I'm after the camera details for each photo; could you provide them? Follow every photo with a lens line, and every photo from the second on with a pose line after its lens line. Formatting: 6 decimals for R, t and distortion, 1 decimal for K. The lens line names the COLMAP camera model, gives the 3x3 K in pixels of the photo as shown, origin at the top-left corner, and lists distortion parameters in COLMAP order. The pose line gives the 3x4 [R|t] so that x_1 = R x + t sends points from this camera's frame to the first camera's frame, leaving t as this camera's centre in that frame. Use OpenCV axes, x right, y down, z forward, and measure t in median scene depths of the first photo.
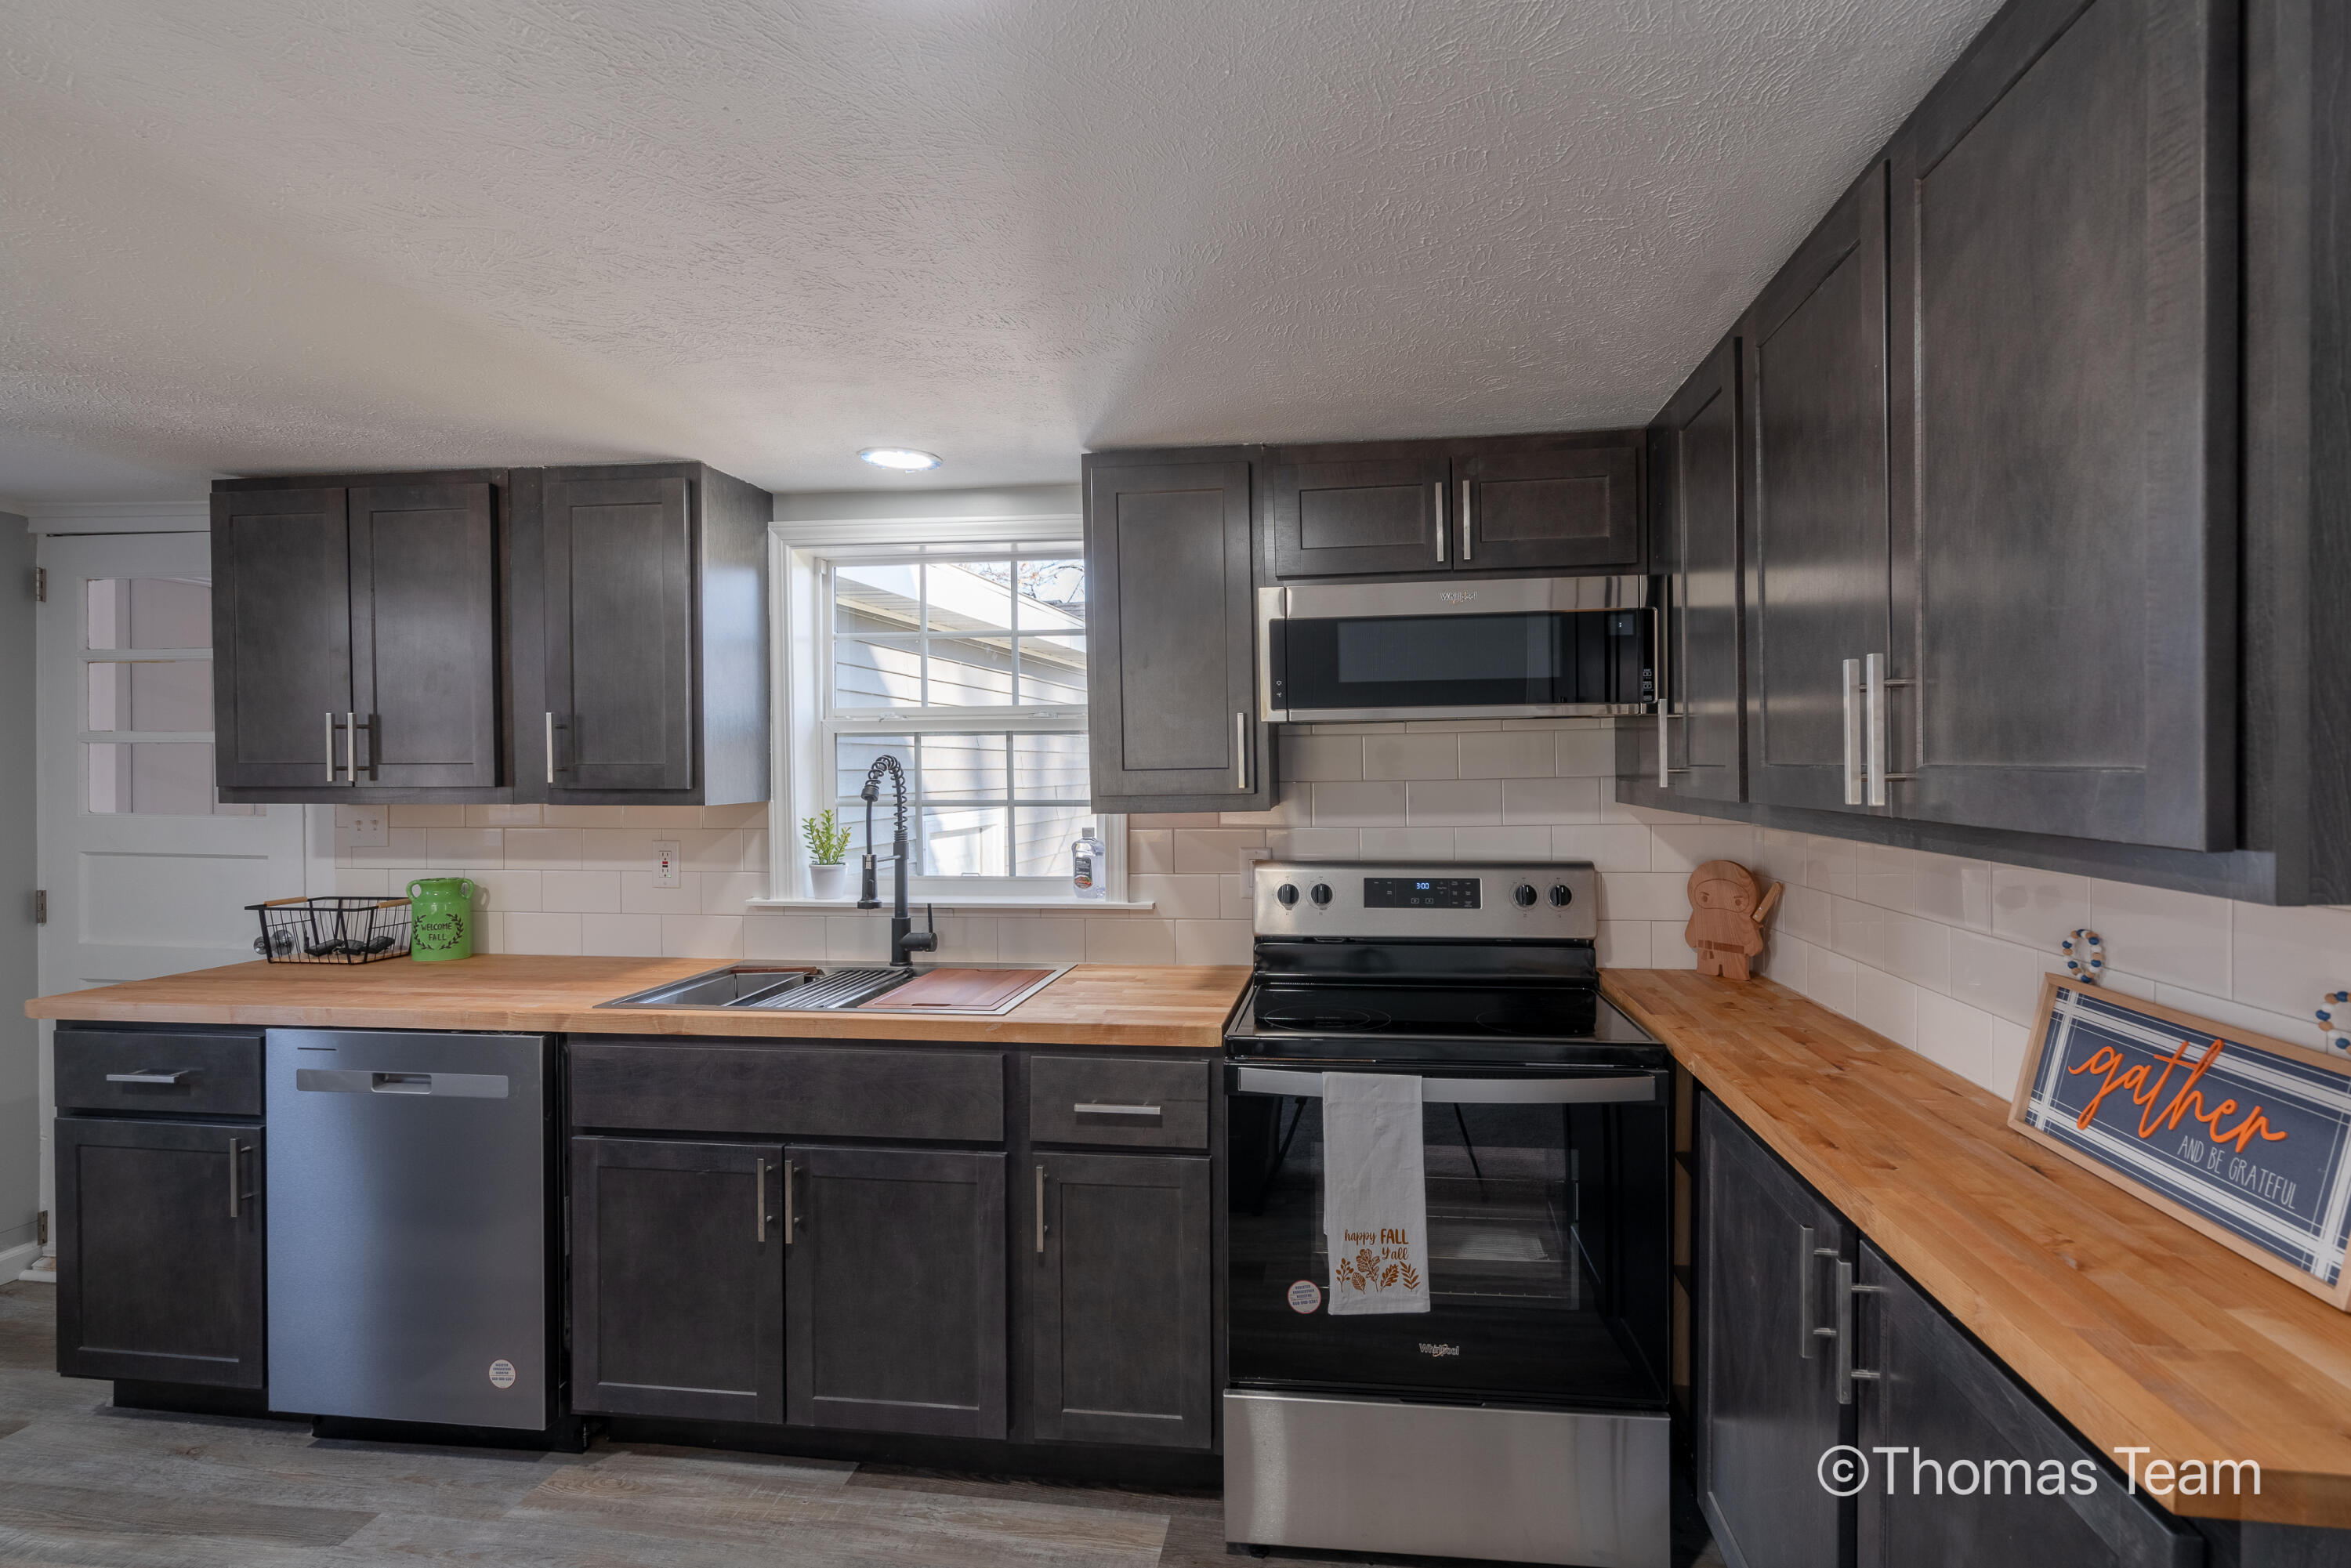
lens RADIAL K [[1112.7, 0, 1234.3], [0, 1112.7, 789.9], [0, 0, 1]] dist [-0.005554, 0.003591]
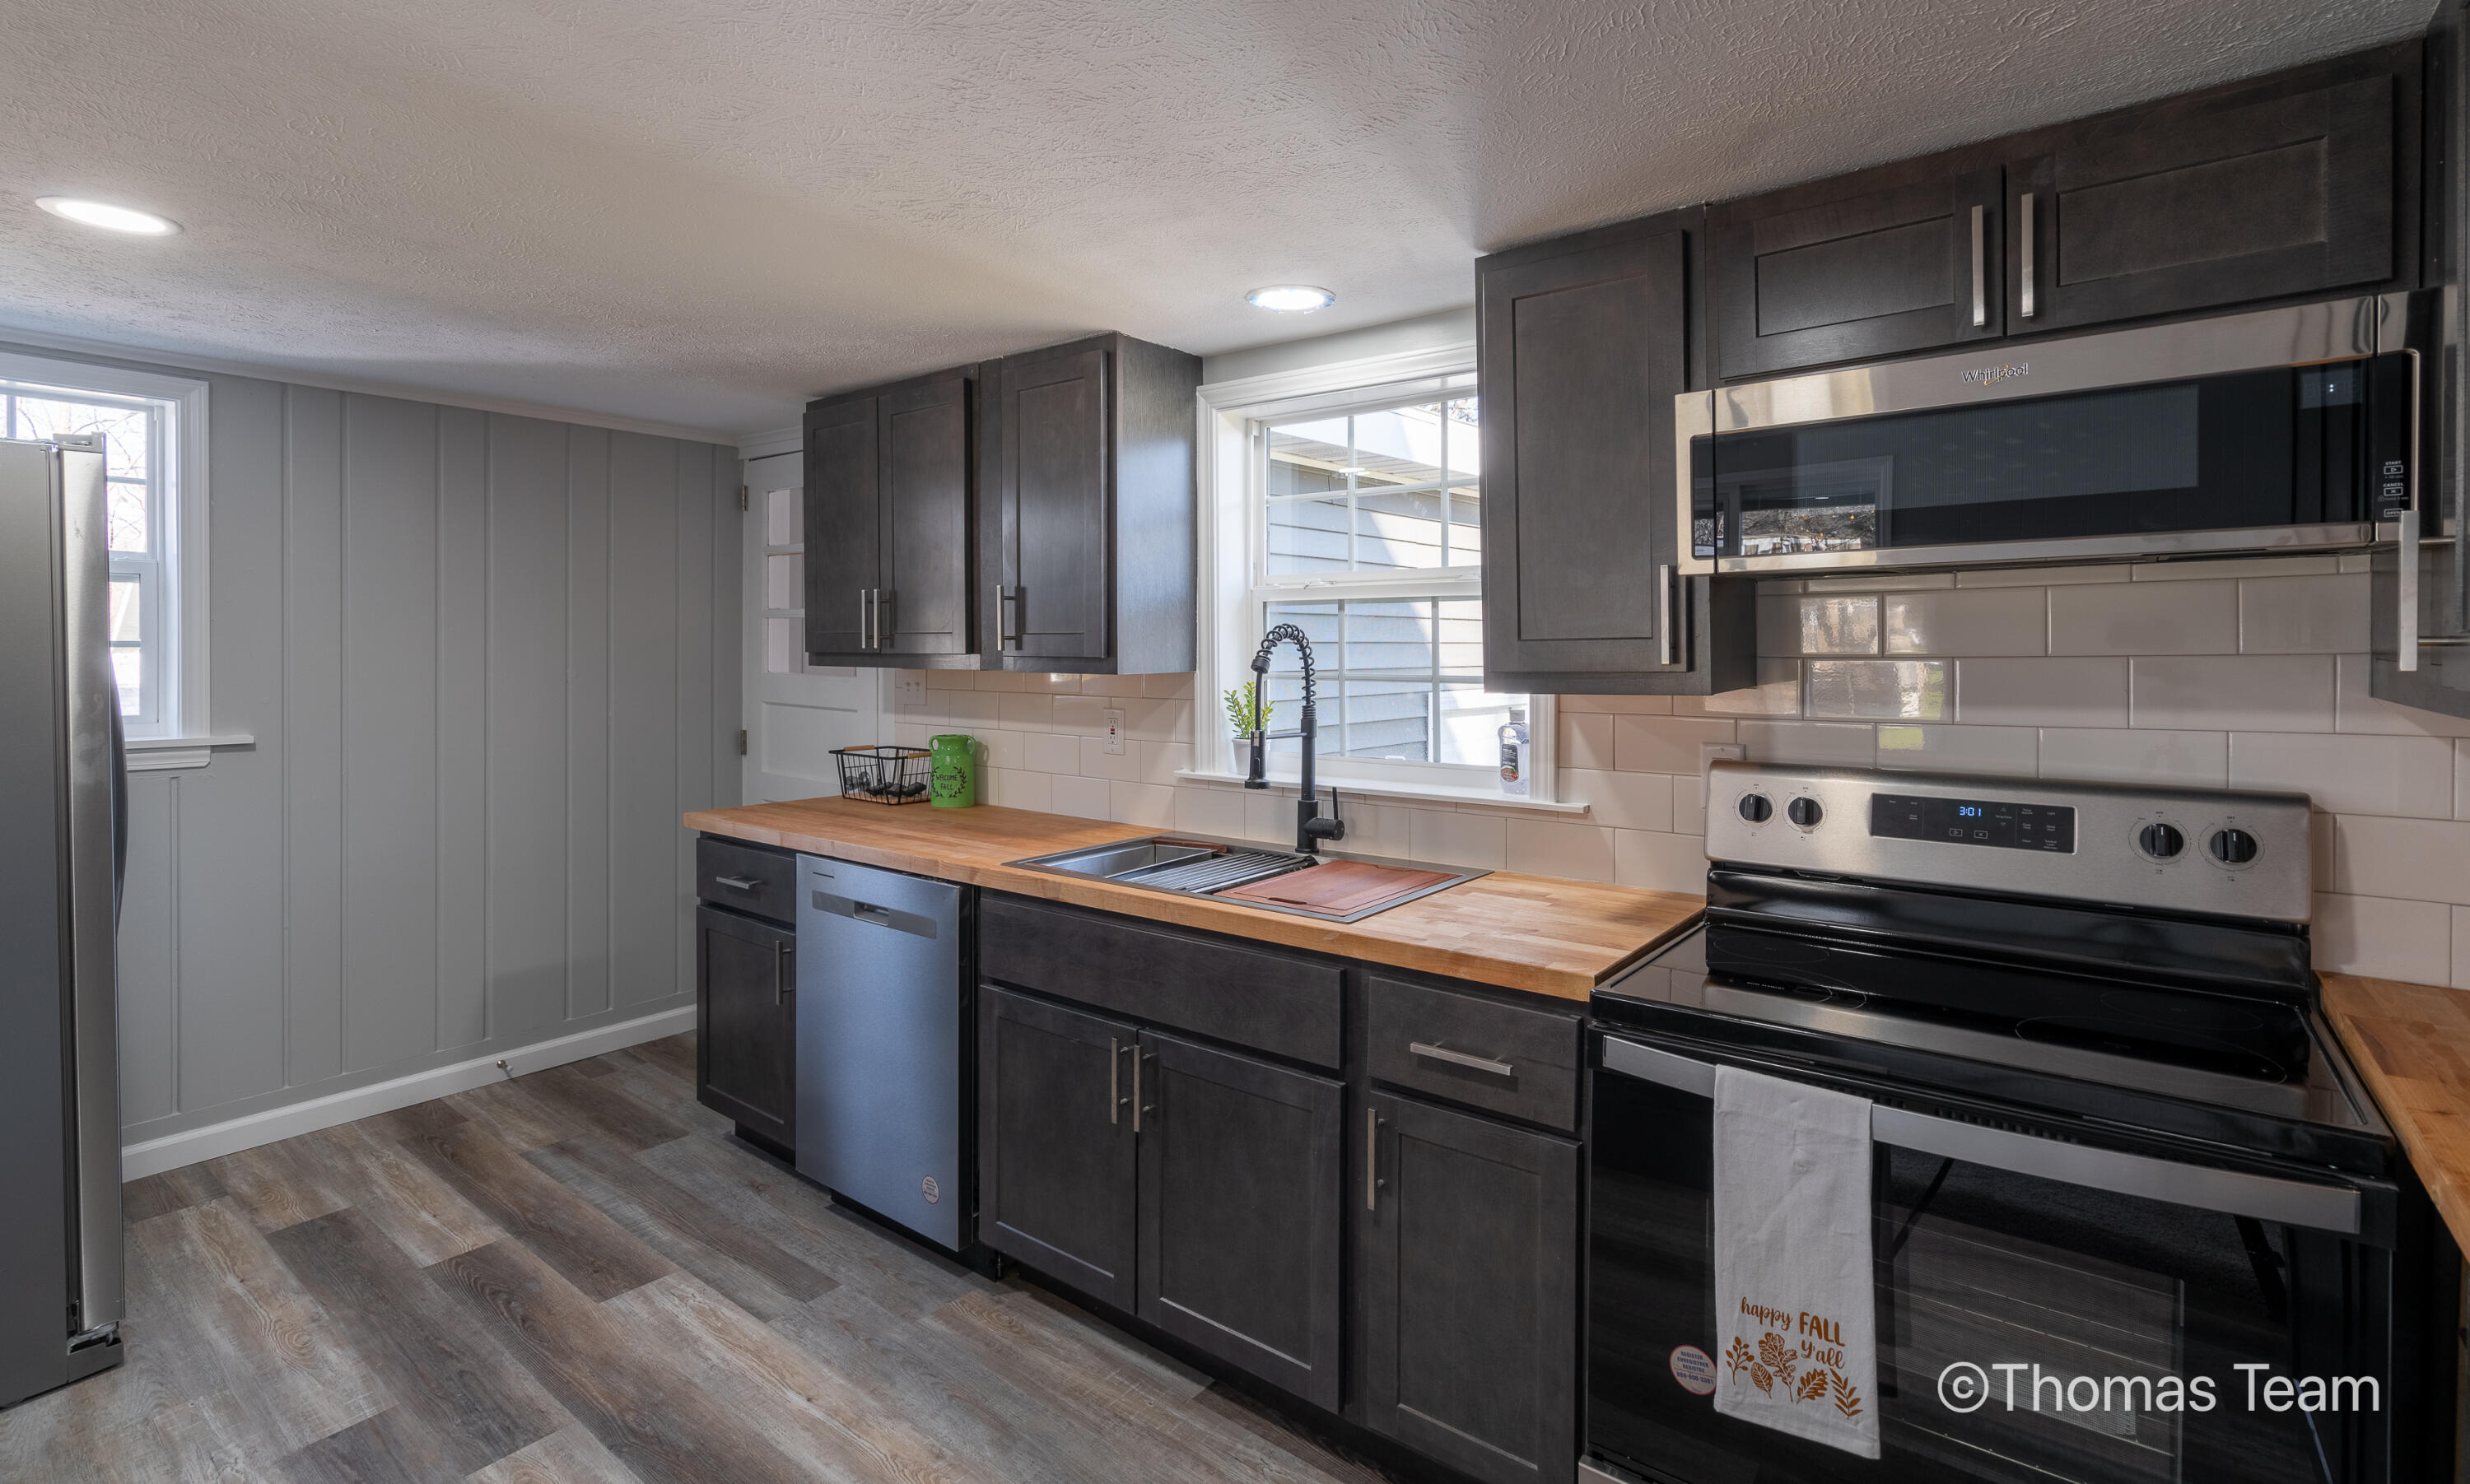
lens RADIAL K [[1148.7, 0, 1213.8], [0, 1148.7, 673.4], [0, 0, 1]] dist [-0.001699, 0.003398]
pose [[0.851598, 0.017585, -0.523900, 0.144087], [-0.013597, 0.999842, 0.011459, -0.000177], [0.524019, -0.002635, 0.851702, 0.161607]]
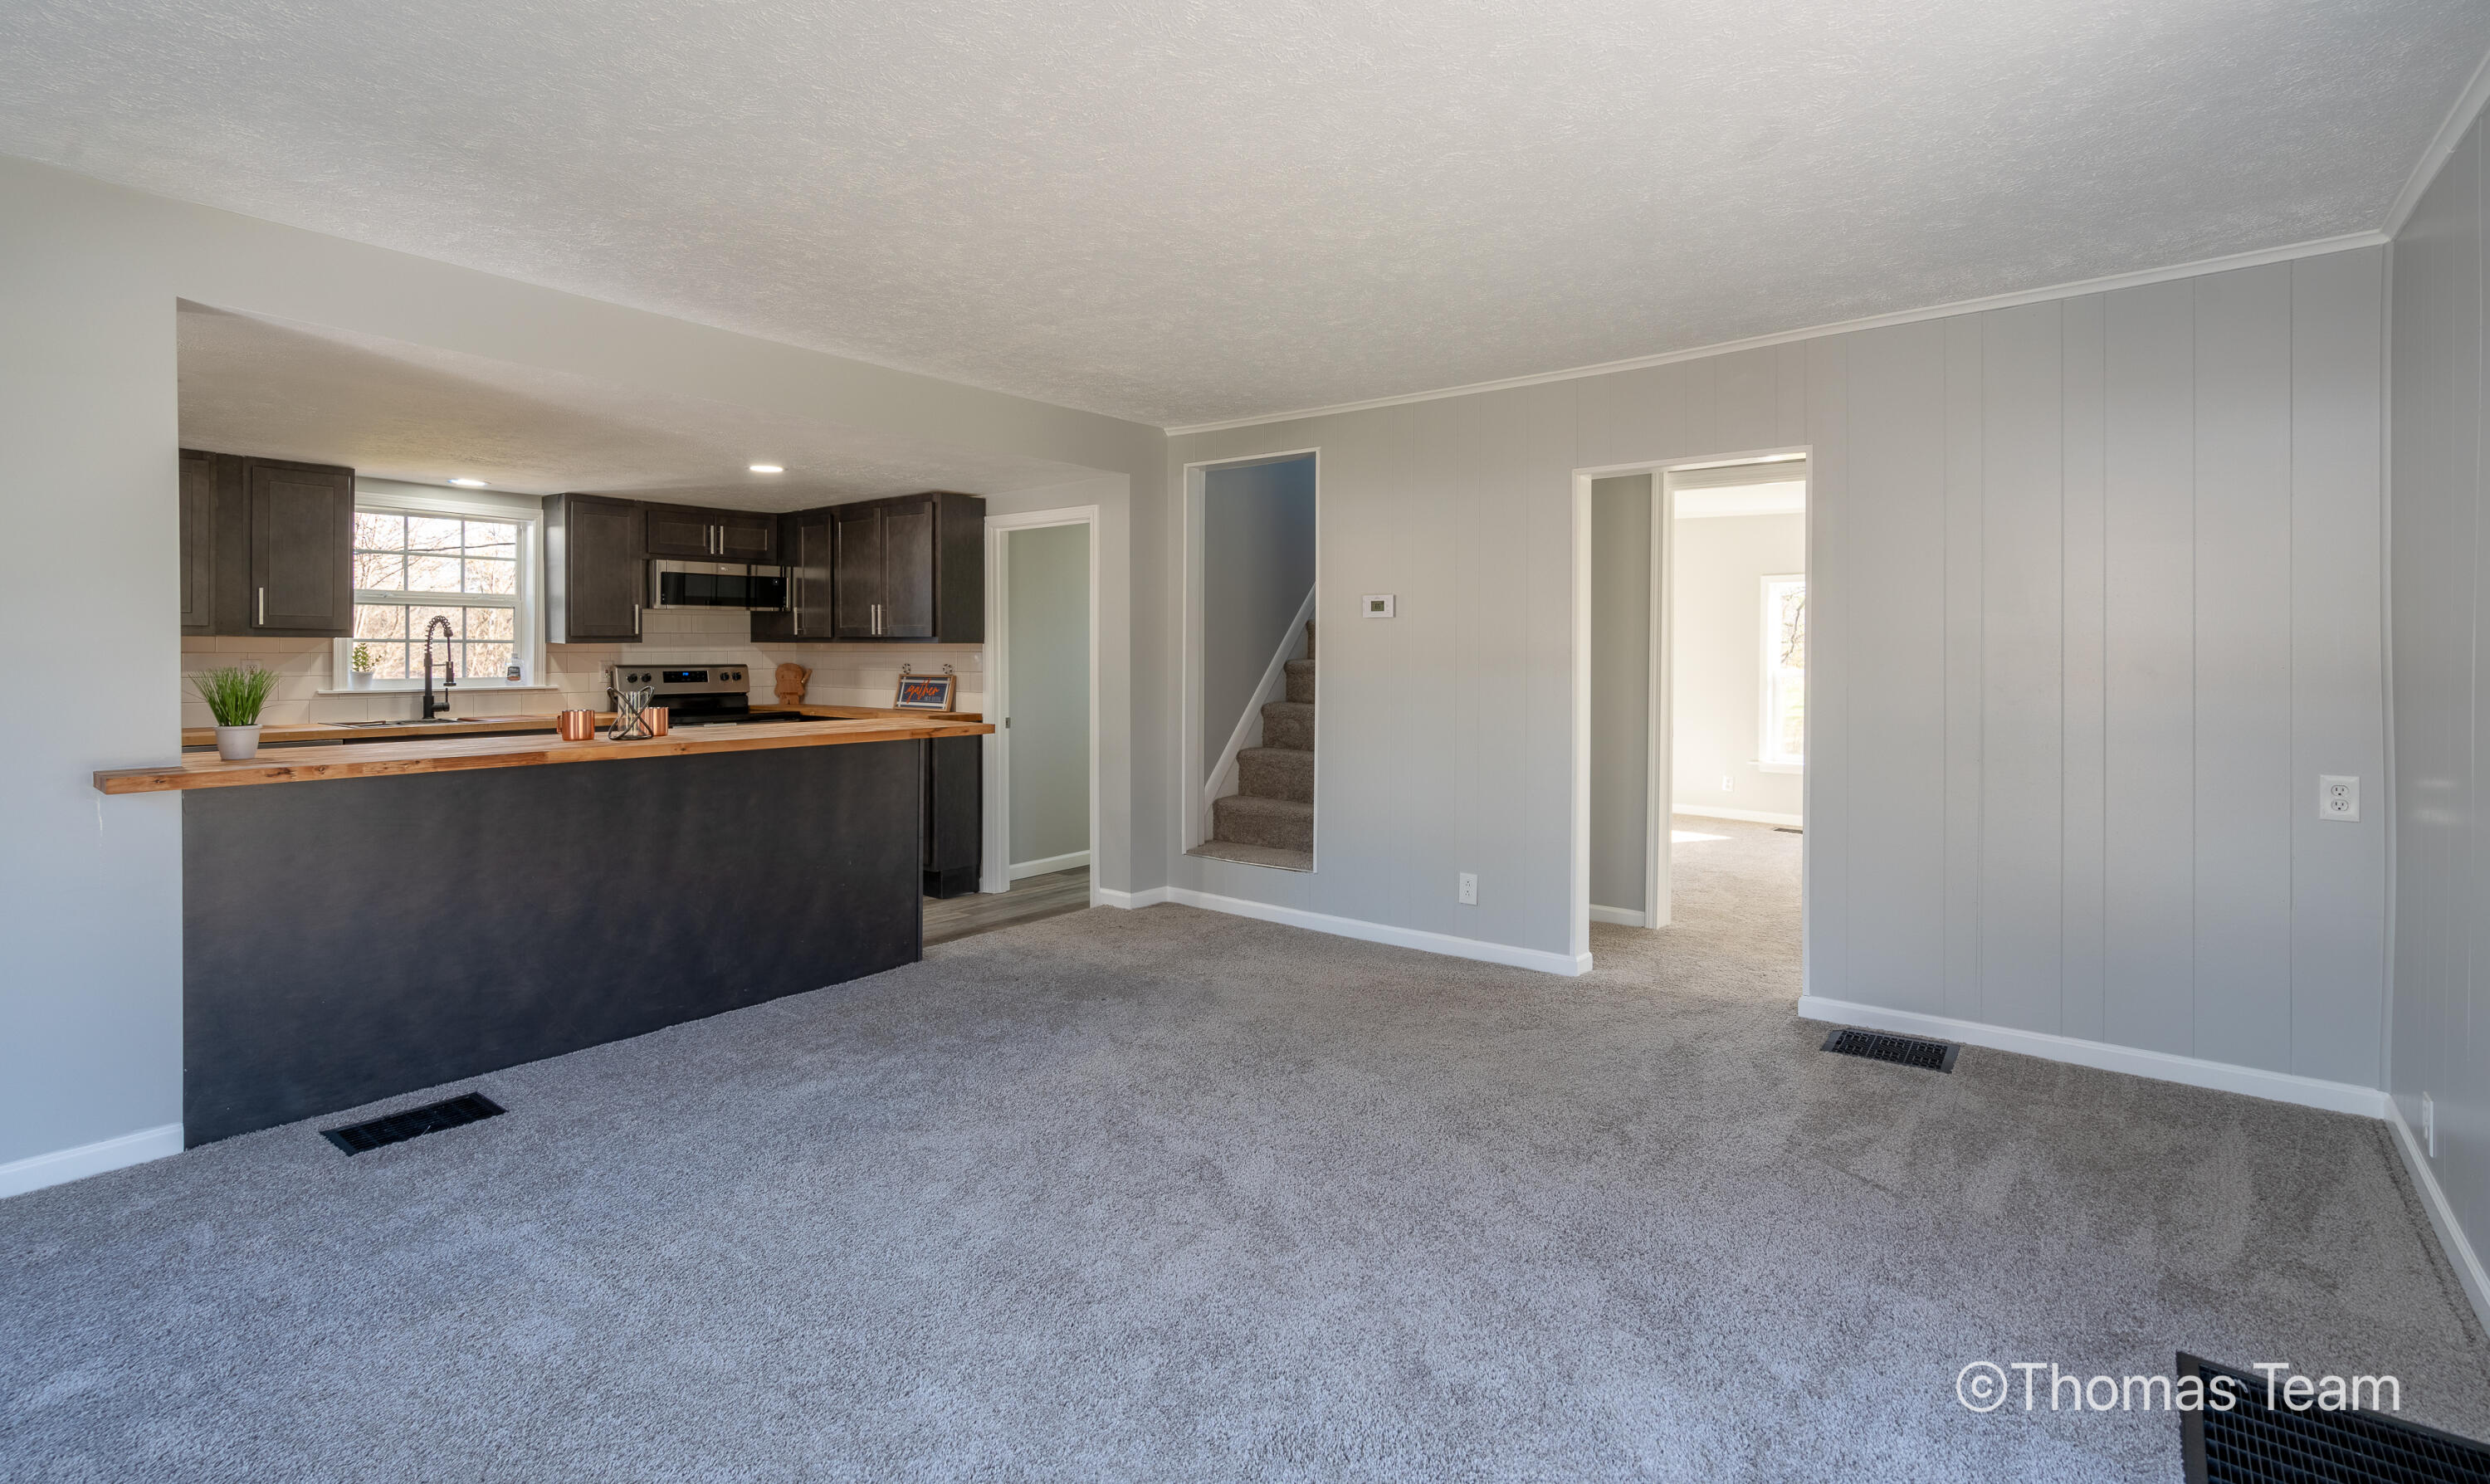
lens RADIAL K [[1131.7, 0, 1219.7], [0, 1131.7, 653.1], [0, 0, 1]] dist [0.003124, 0.000520]
pose [[0.536784, 0.006585, 0.843694, -1.389227], [0.011084, 0.999828, -0.014855, 0.091883], [-0.843647, 0.017326, 0.536619, -1.454014]]
